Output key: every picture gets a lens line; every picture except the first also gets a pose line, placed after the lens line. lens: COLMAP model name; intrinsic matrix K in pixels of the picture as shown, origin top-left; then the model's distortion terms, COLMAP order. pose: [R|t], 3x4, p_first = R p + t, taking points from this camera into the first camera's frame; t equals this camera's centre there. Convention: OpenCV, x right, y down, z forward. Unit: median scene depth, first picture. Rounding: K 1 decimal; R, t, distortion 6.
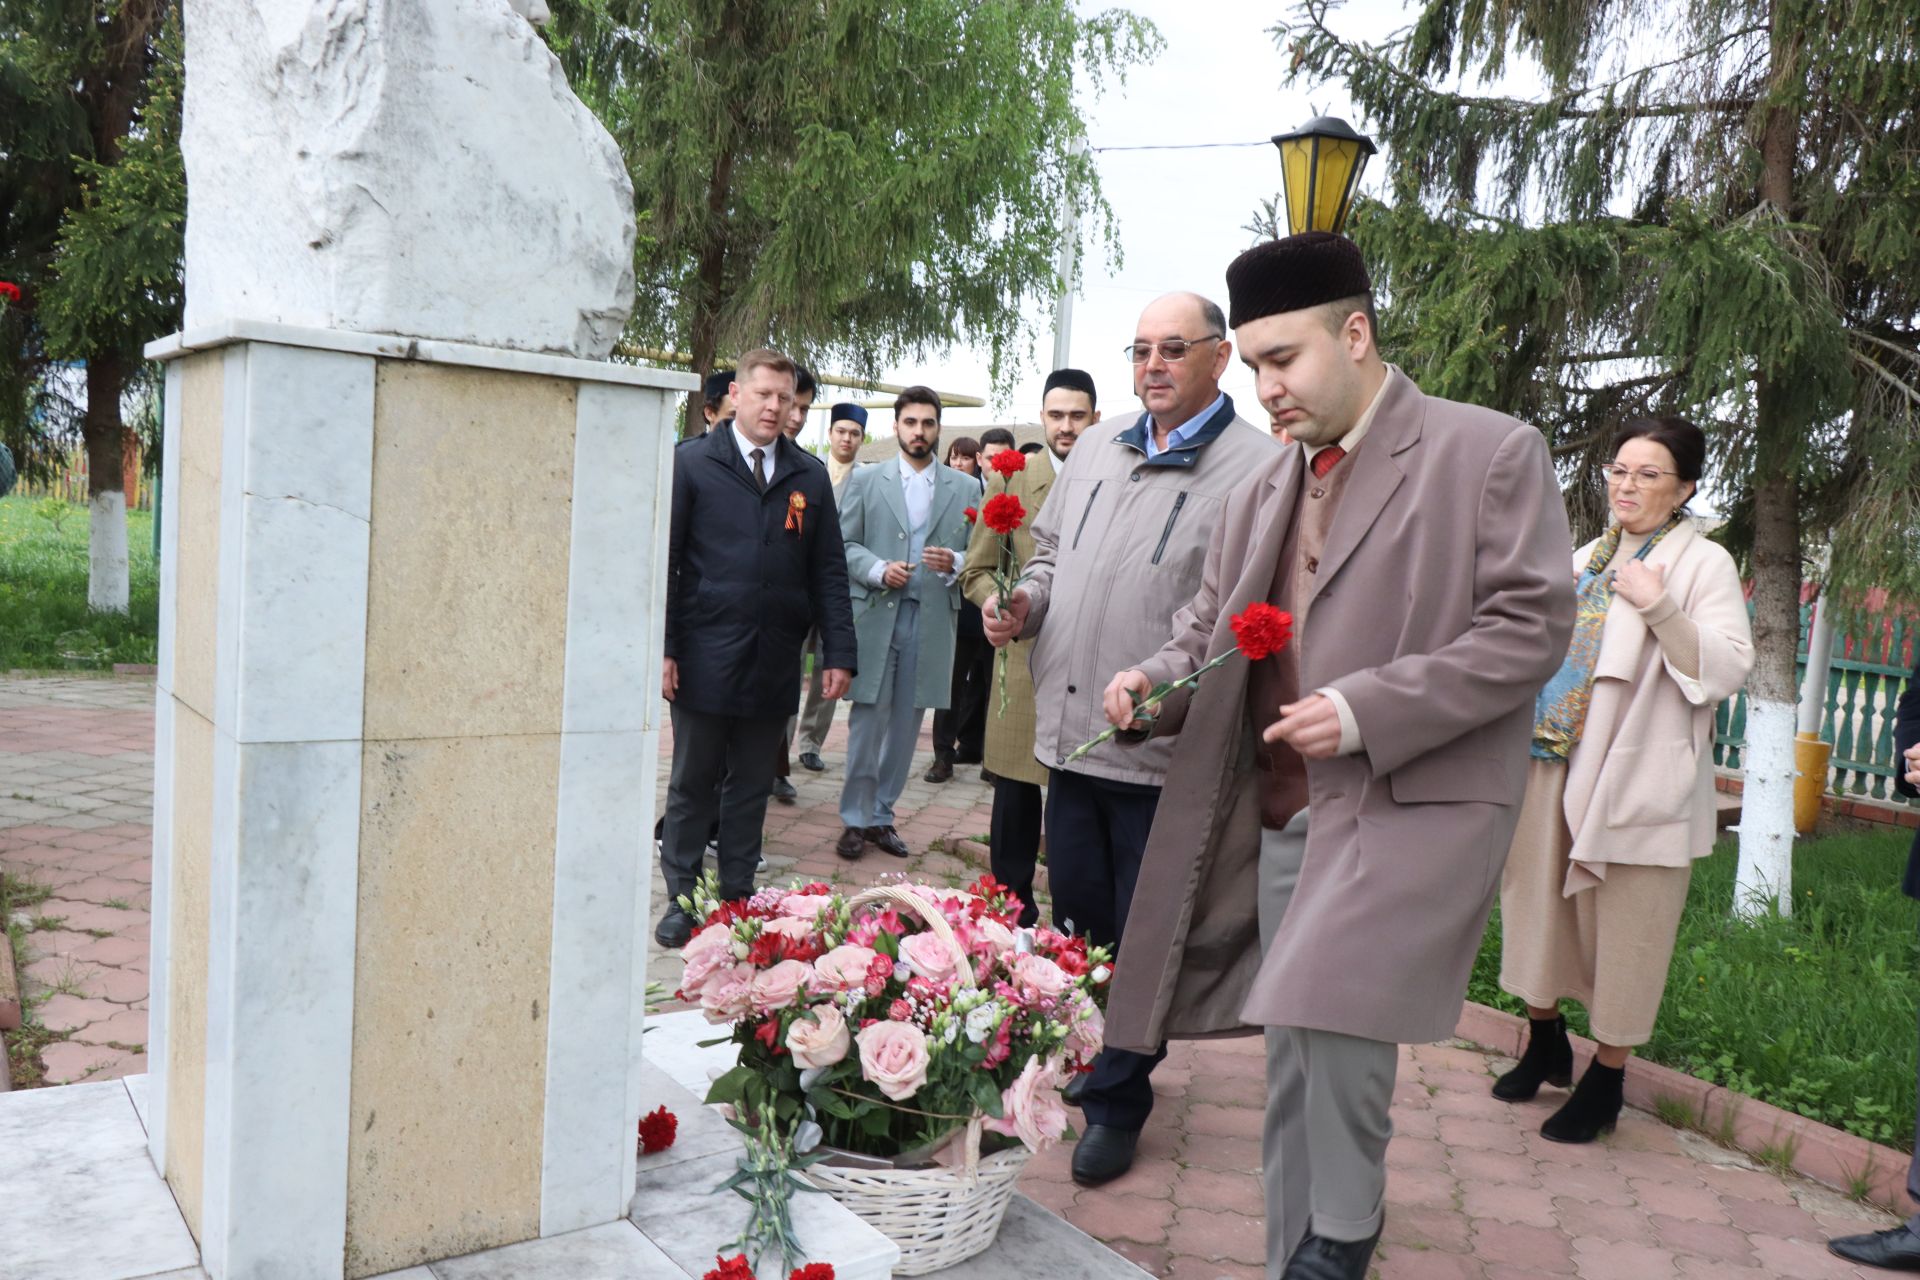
lens RADIAL K [[1557.4, 0, 963.0], [0, 1557.4, 655.9], [0, 0, 1]] dist [-0.003958, 0.013578]
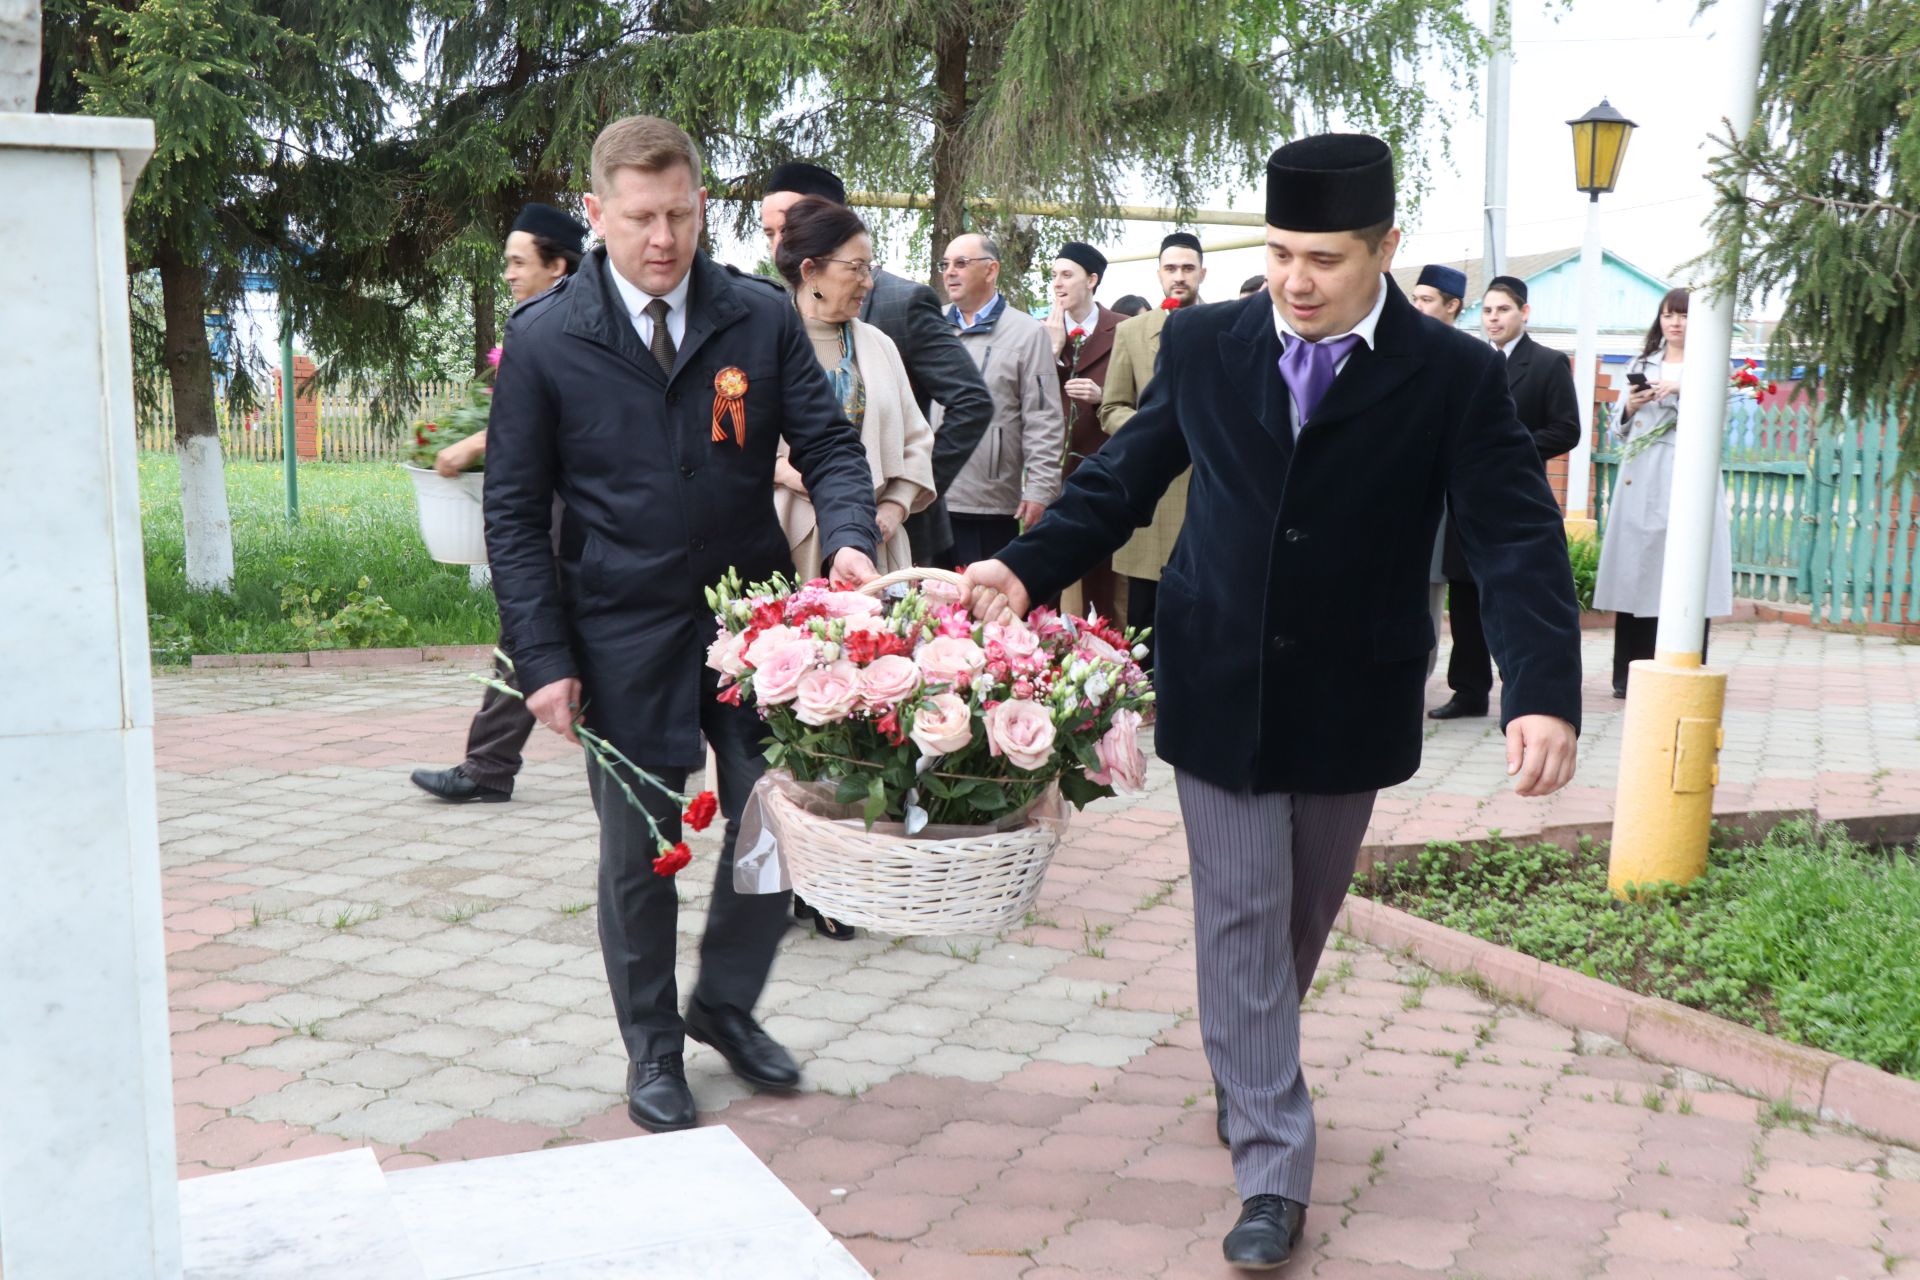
lens RADIAL K [[2095.2, 0, 986.6], [0, 2095.2, 646.8], [0, 0, 1]] dist [0.041999, -0.018580]
pose [[0.975562, -0.049118, -0.214166, 0.232356], [0.053593, 0.998448, 0.015139, 0.017380], [0.213090, -0.026247, 0.976680, 0.216854]]
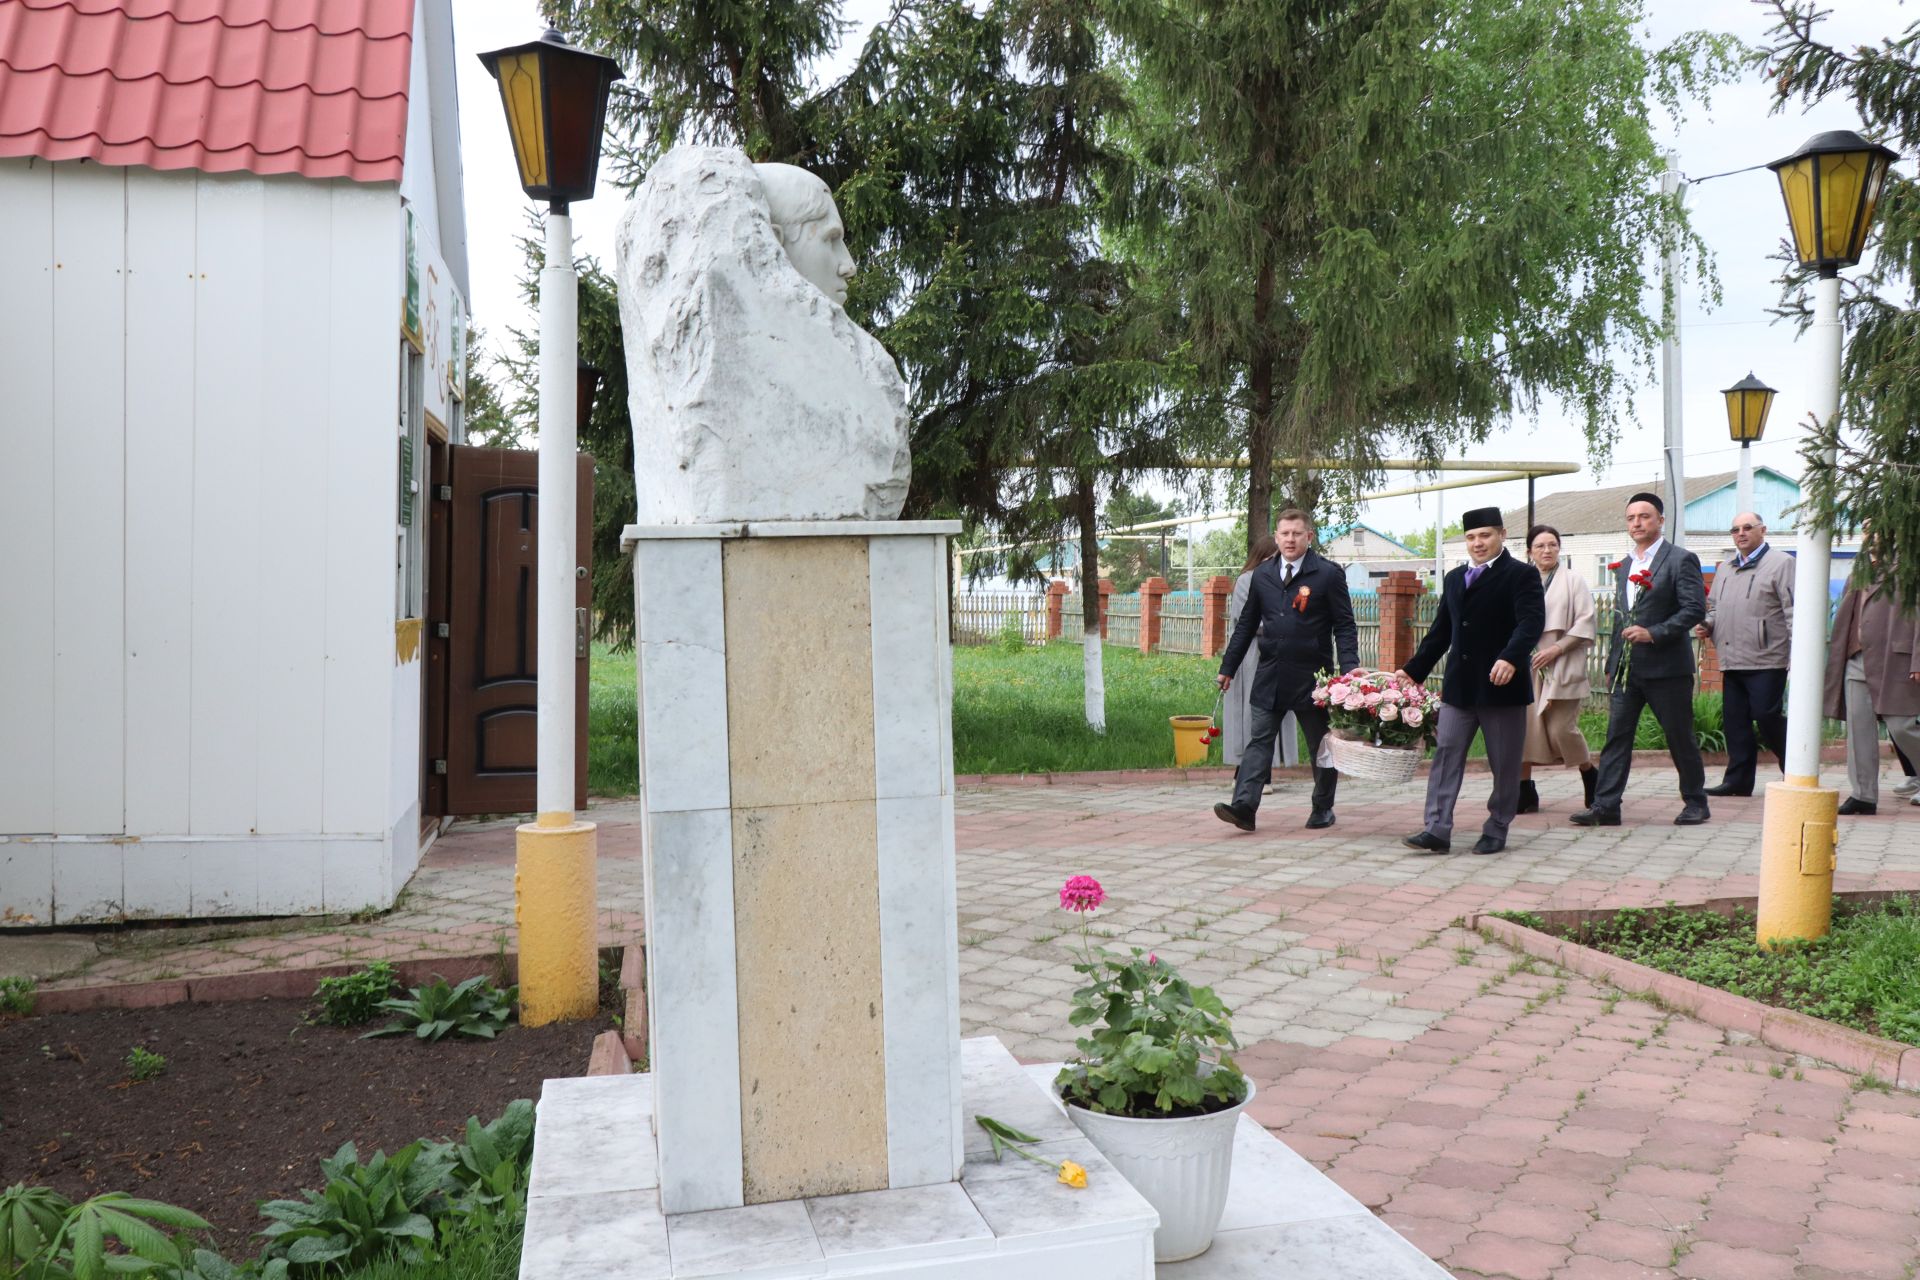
lens RADIAL K [[1580.0, 0, 960.6], [0, 1580.0, 654.0], [0, 0, 1]] dist [0.001259, 0.004722]
pose [[0.914480, -0.082155, -0.396204, 0.269492], [0.055990, 0.995444, -0.077180, 0.026178], [0.400739, 0.048396, 0.914913, -0.163119]]
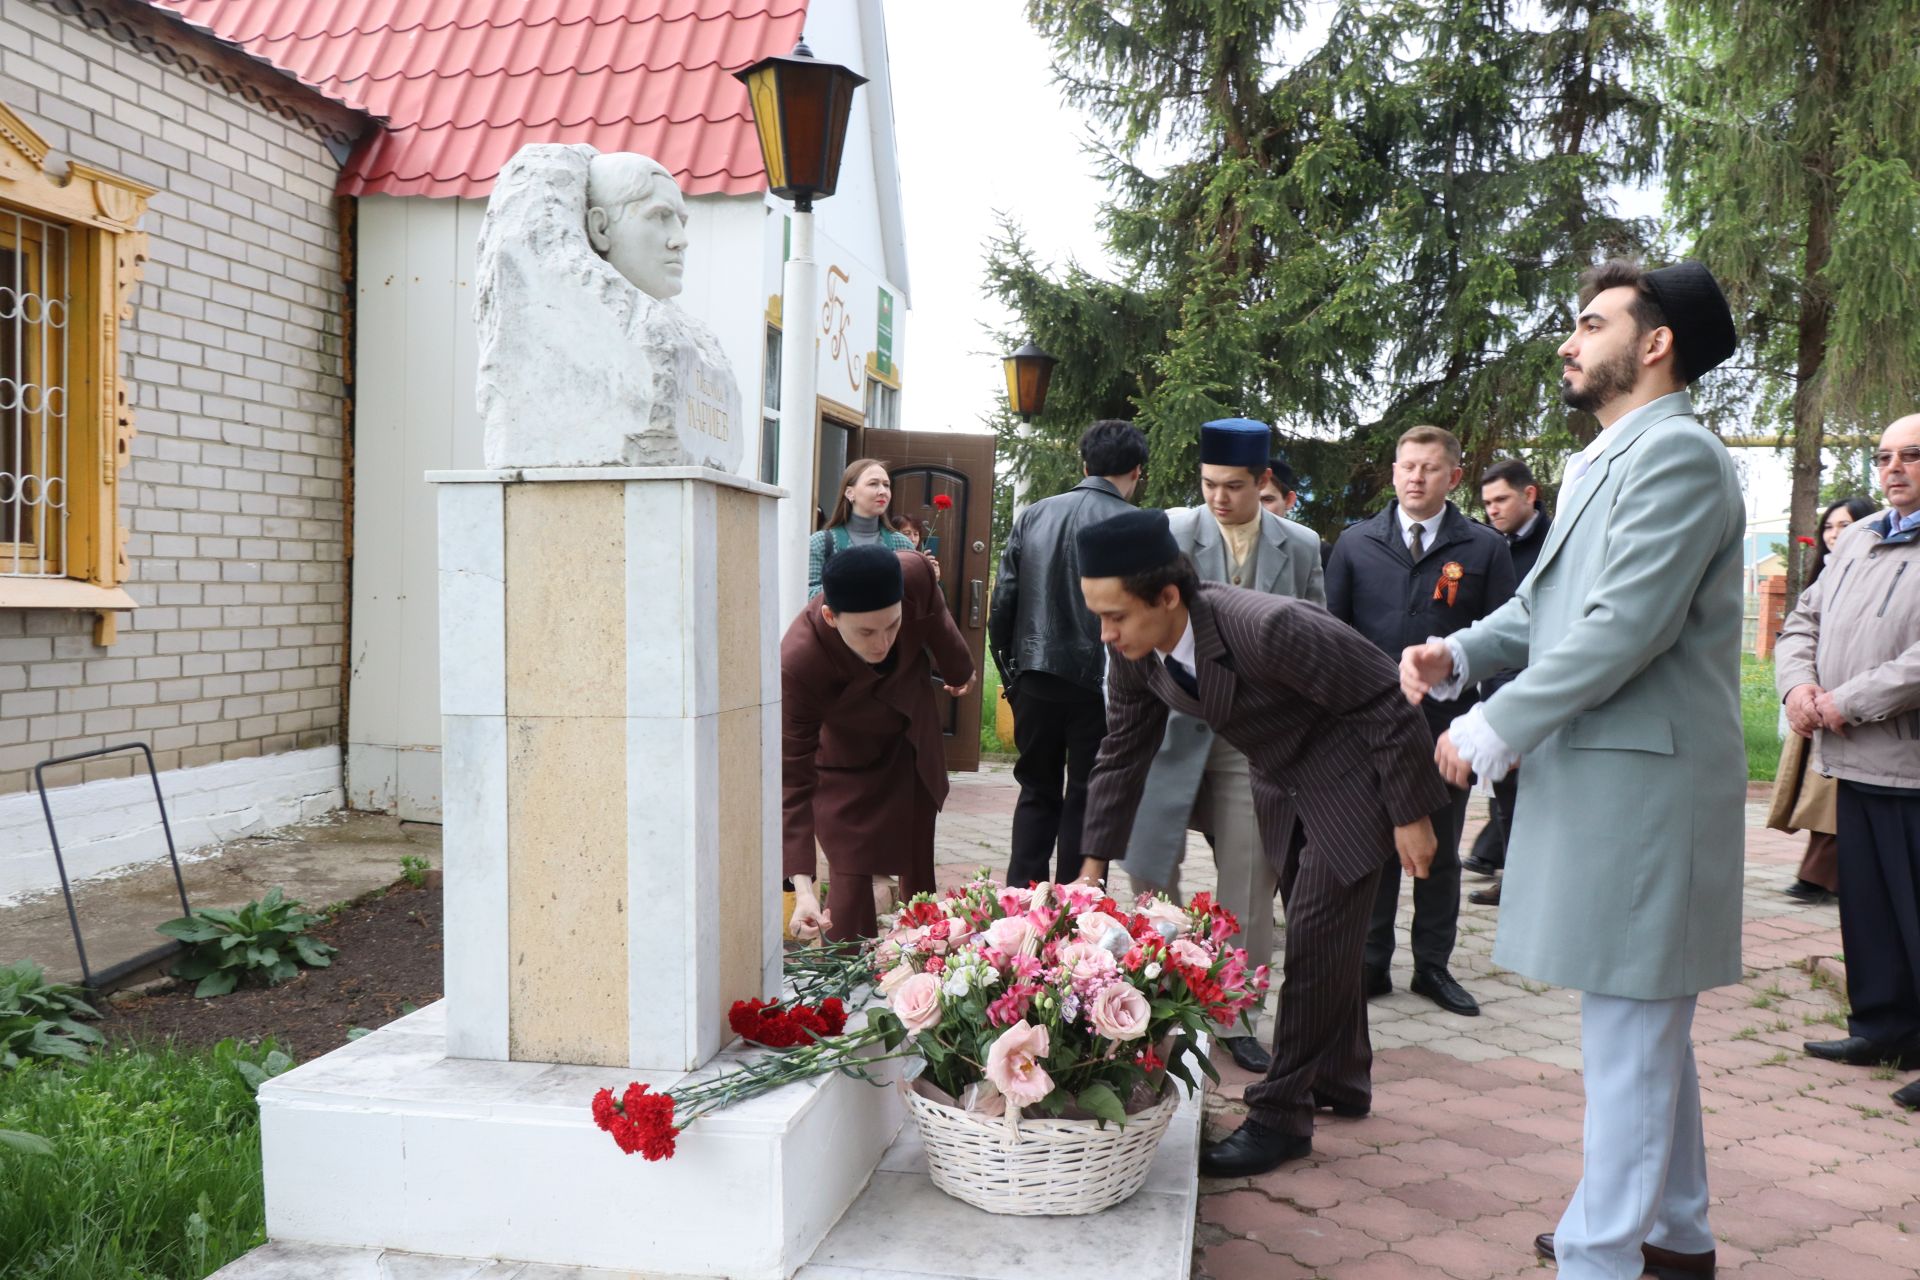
lens RADIAL K [[1580.0, 0, 960.6], [0, 1580.0, 654.0], [0, 0, 1]] dist [0.001259, 0.004722]
pose [[0.672478, -0.045969, -0.738689, 0.816756], [-0.020359, 0.996543, -0.080549, 0.079628], [0.739837, 0.069206, 0.669217, 0.169012]]
